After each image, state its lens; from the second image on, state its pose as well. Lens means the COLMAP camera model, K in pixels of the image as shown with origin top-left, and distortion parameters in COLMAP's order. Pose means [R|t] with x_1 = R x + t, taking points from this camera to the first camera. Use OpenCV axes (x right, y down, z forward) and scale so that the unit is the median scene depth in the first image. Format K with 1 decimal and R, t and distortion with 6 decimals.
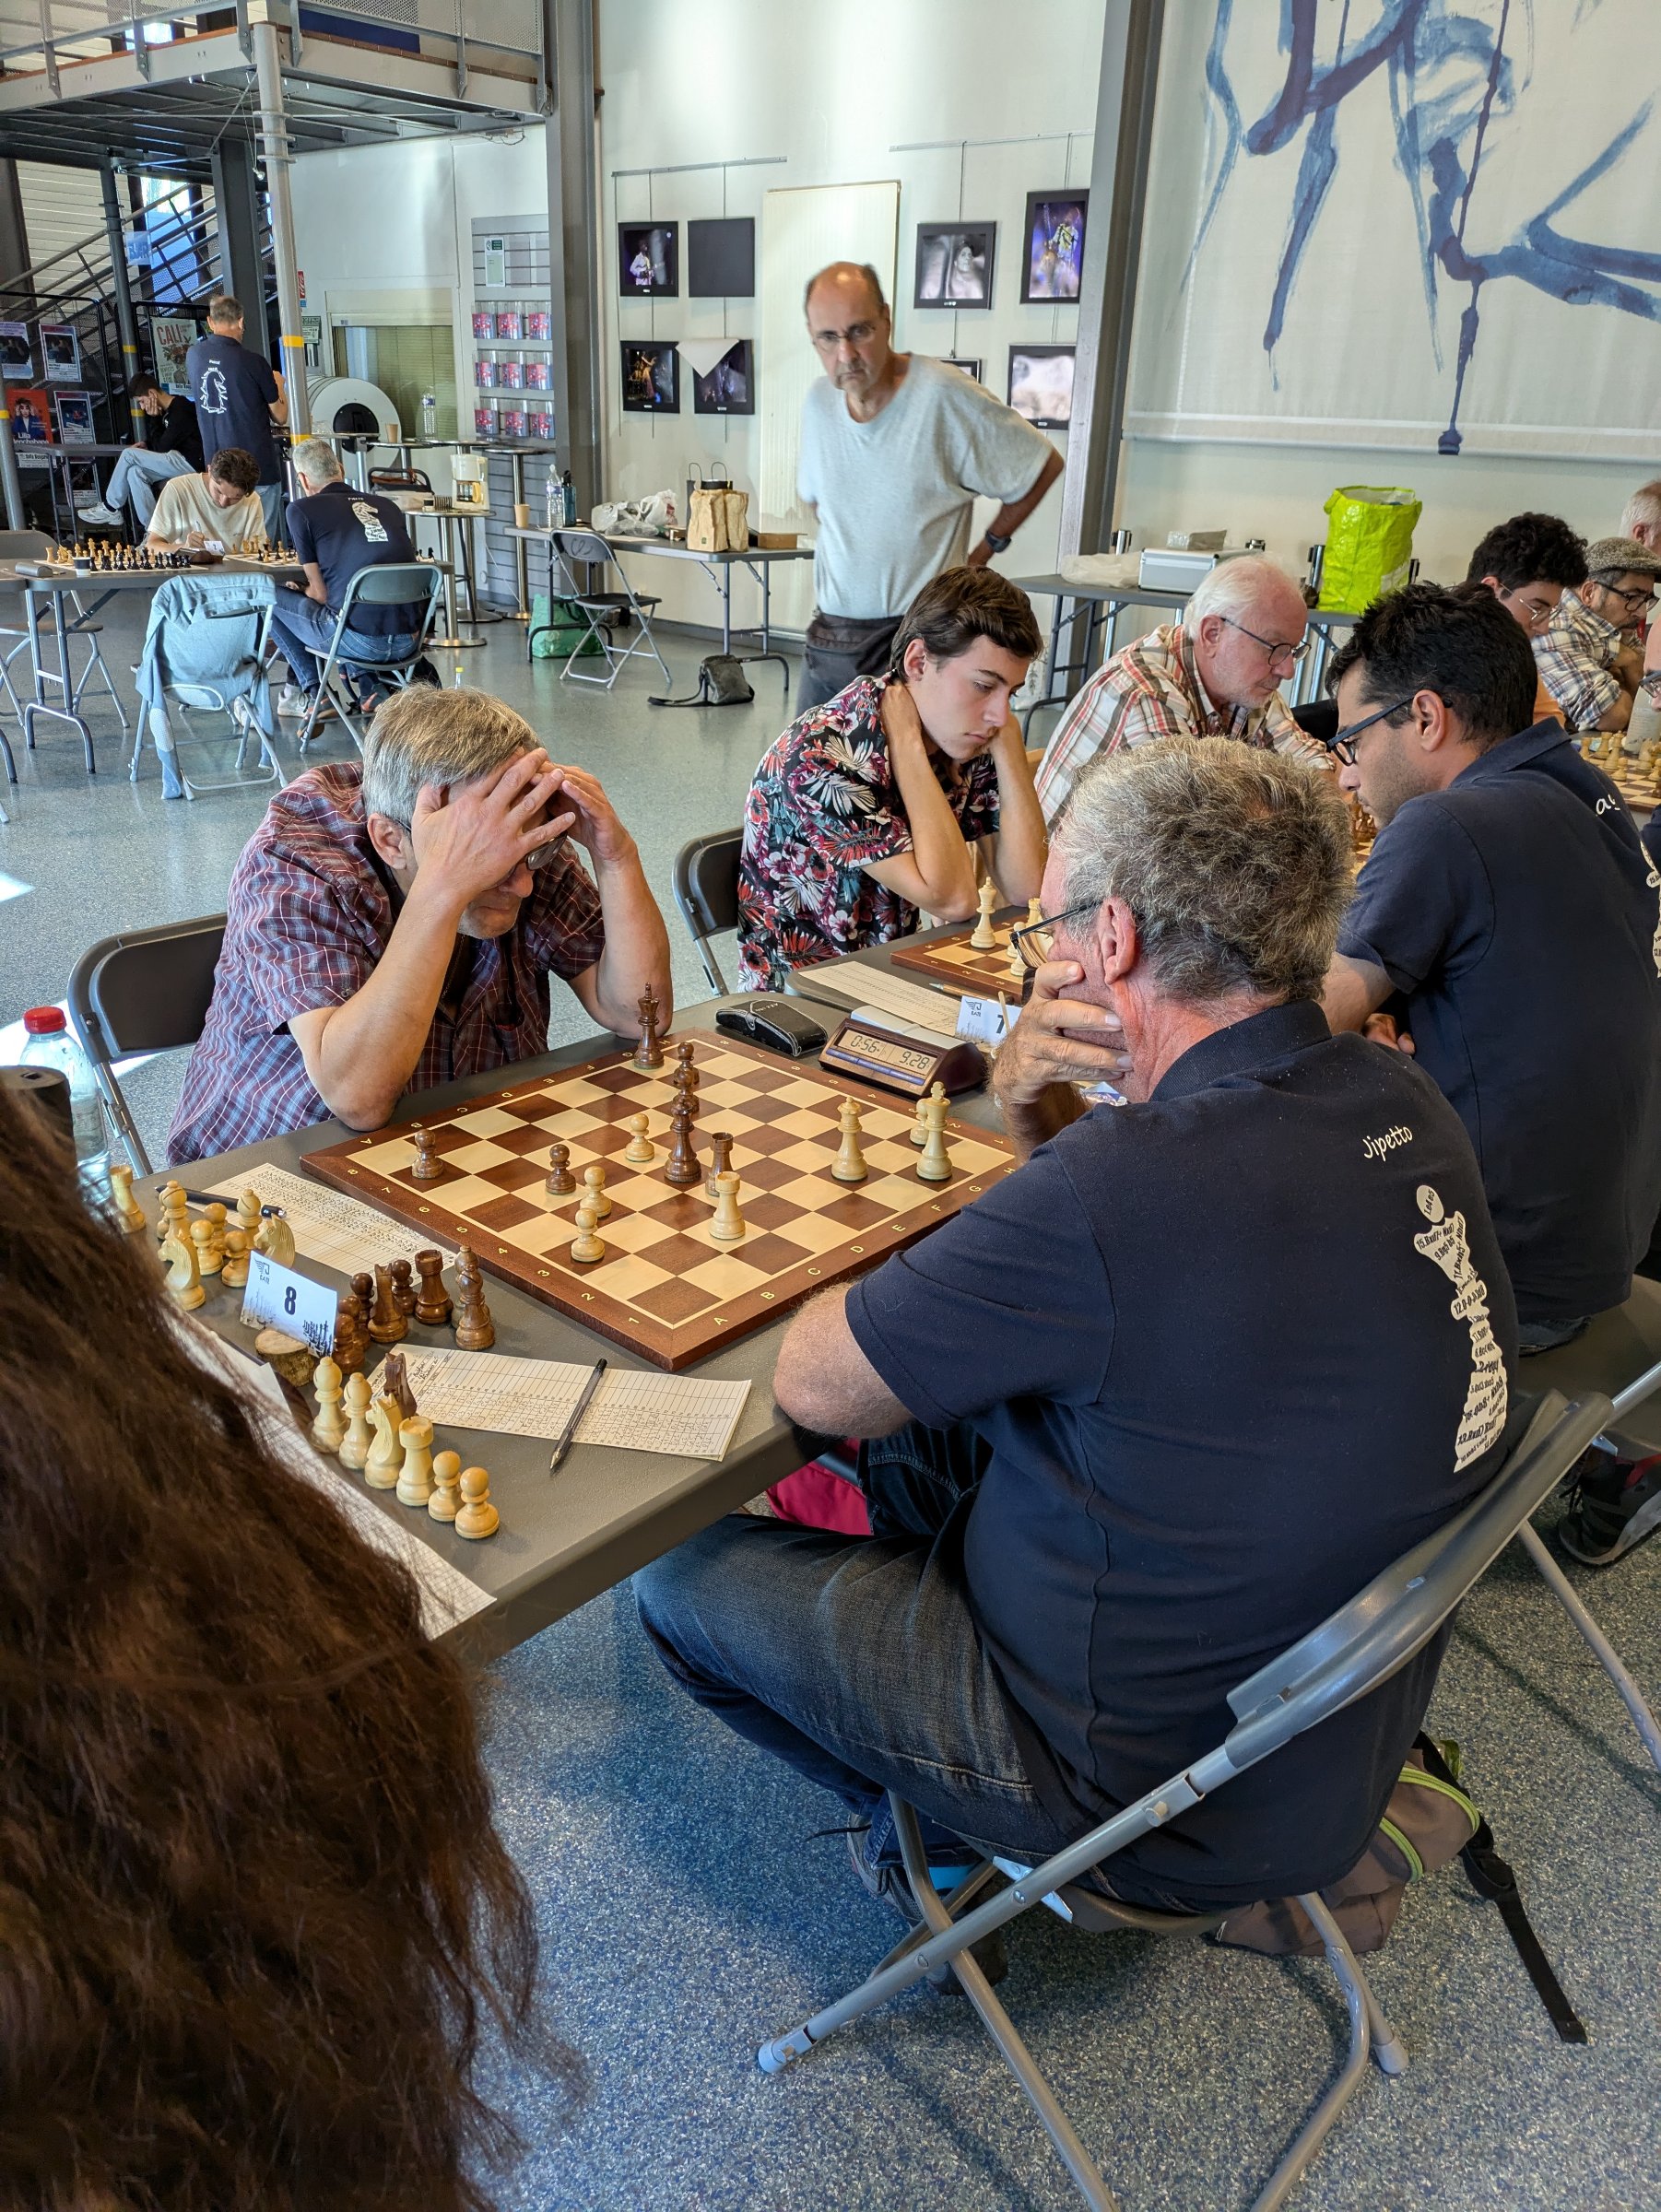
lens RADIAL K [[1635.8, 0, 819.6], [0, 1635.8, 1109.3], [0, 0, 1]] dist [0.021163, -0.013116]
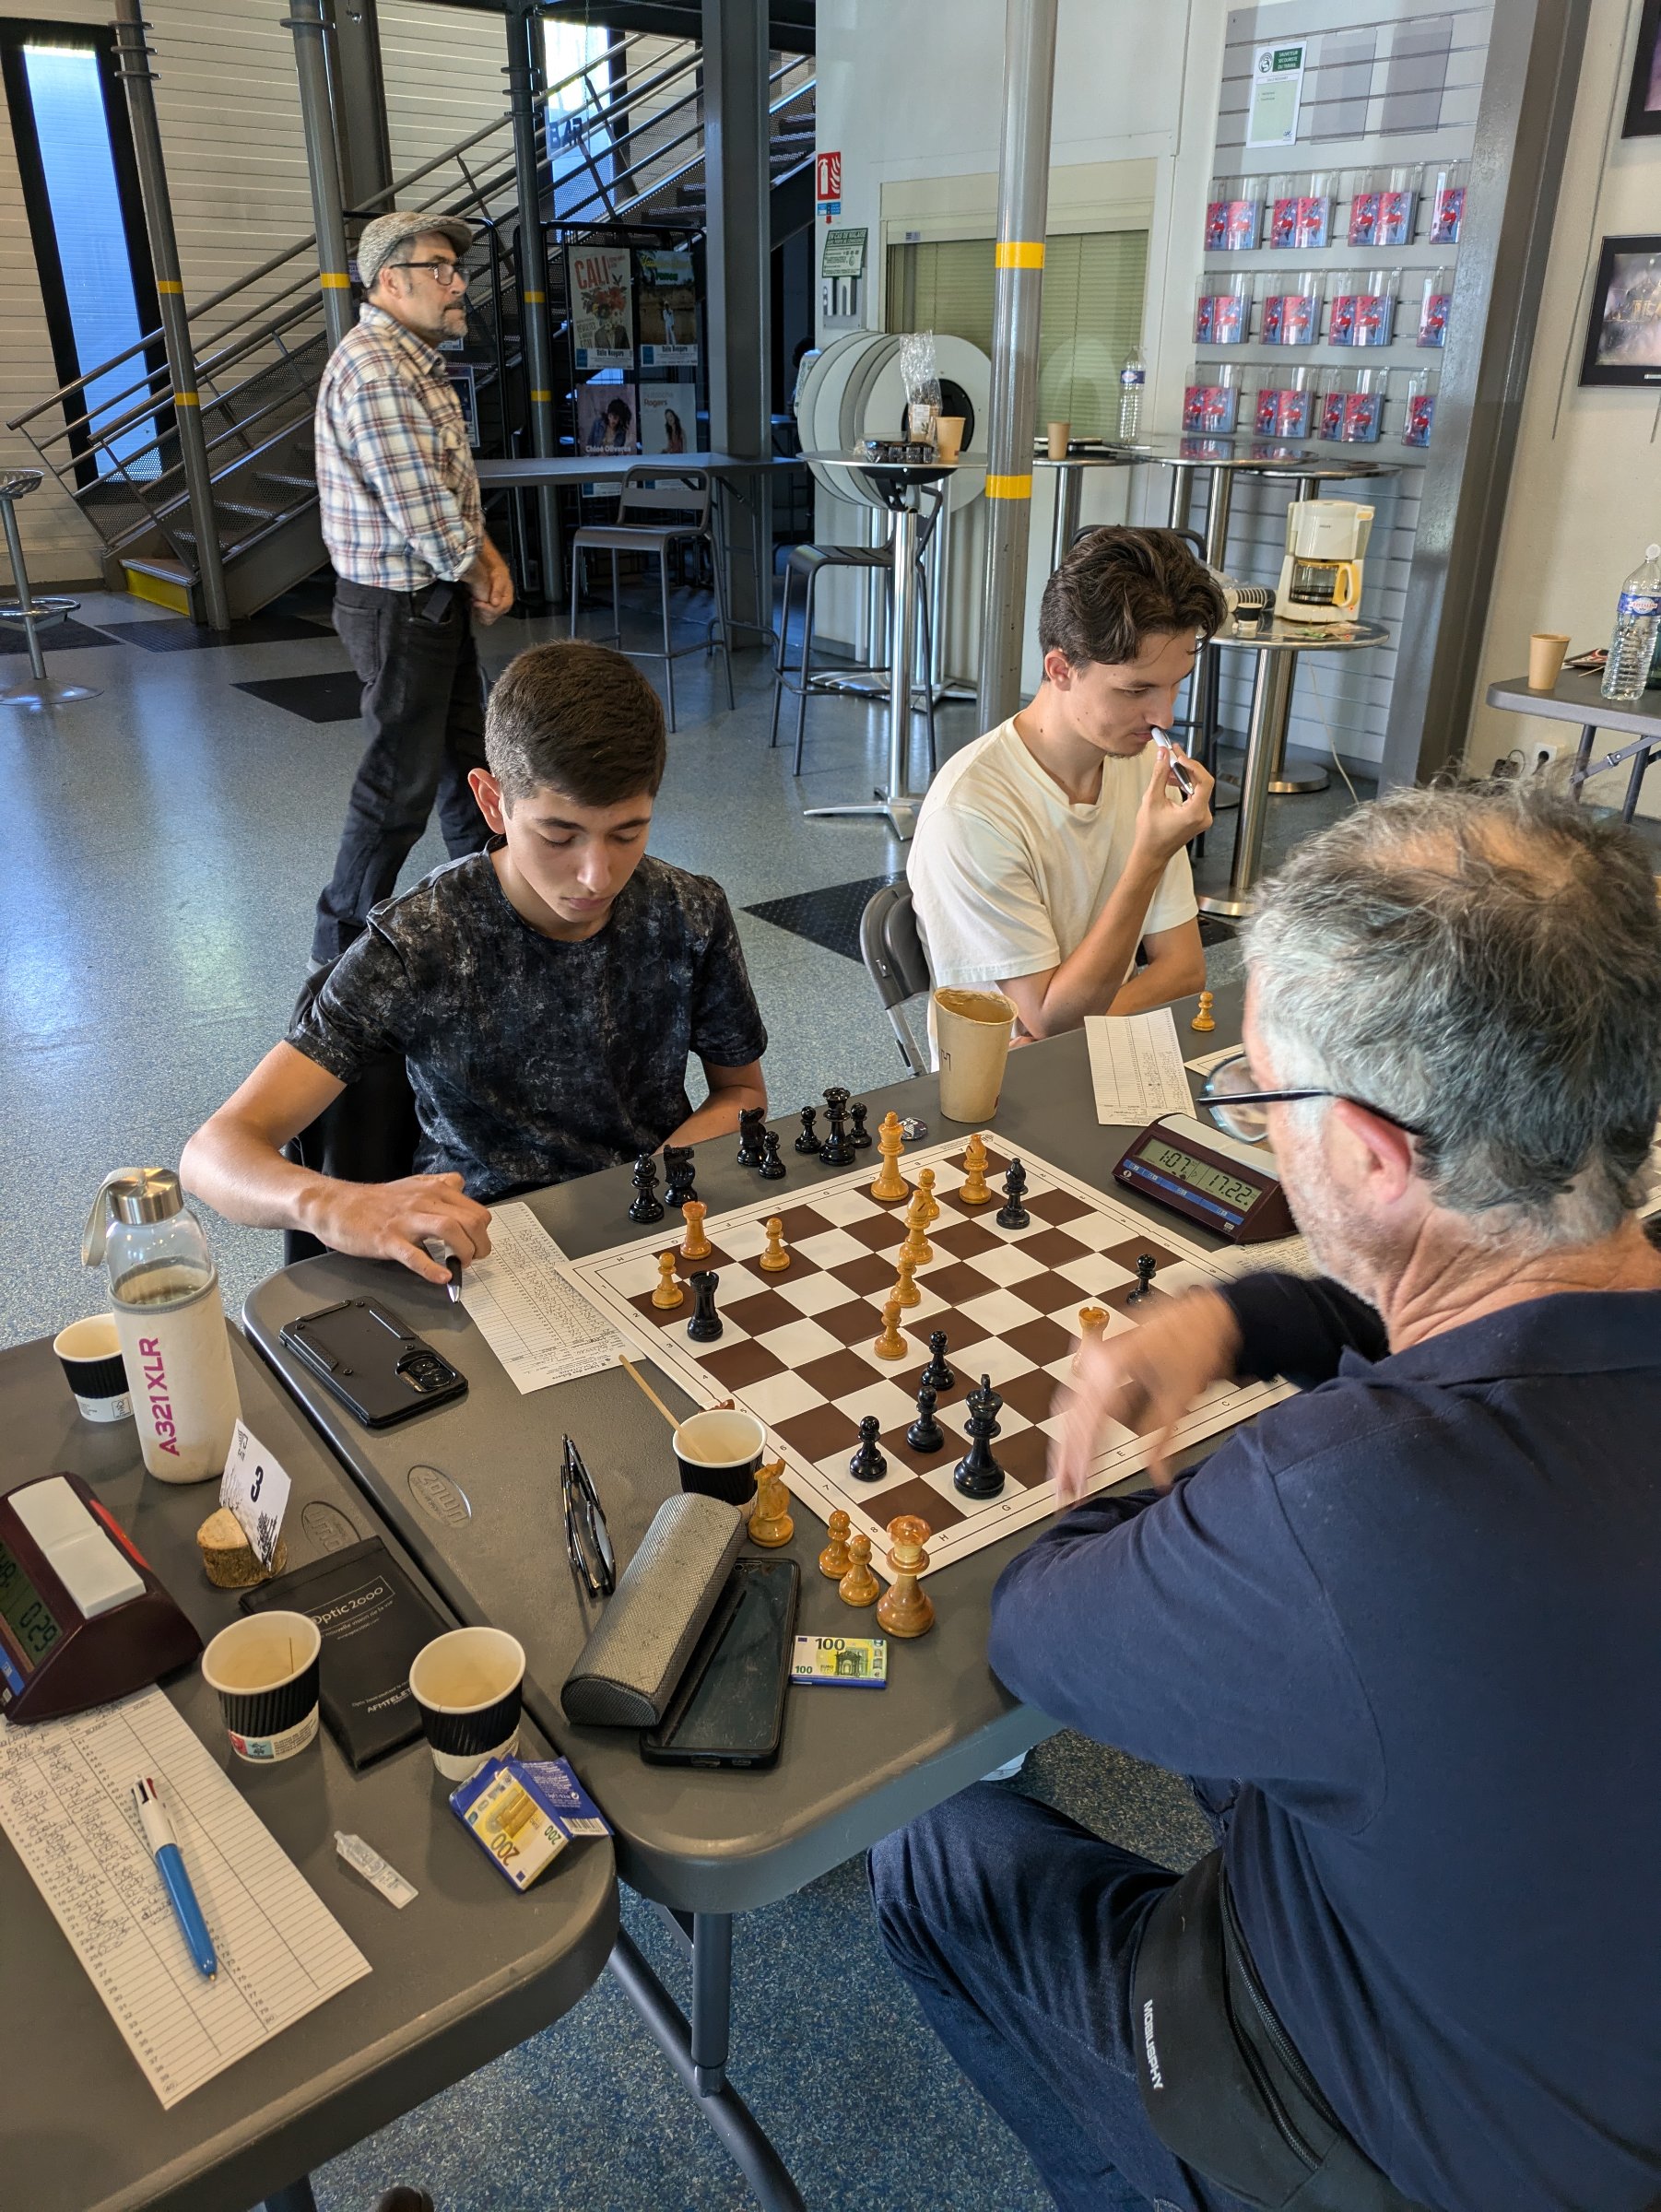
lens RADIAL K [[1635.8, 0, 826.6], [0, 1635.8, 1108.0], [0, 0, 1]] dist [0.021163, -0.013116]
pose [[0.987122, 0.045112, -0.153476, -0.133243], [-0.040513, 0.998635, 0.032962, -0.116829], [0.154753, -0.026320, 0.987603, 0.255645]]
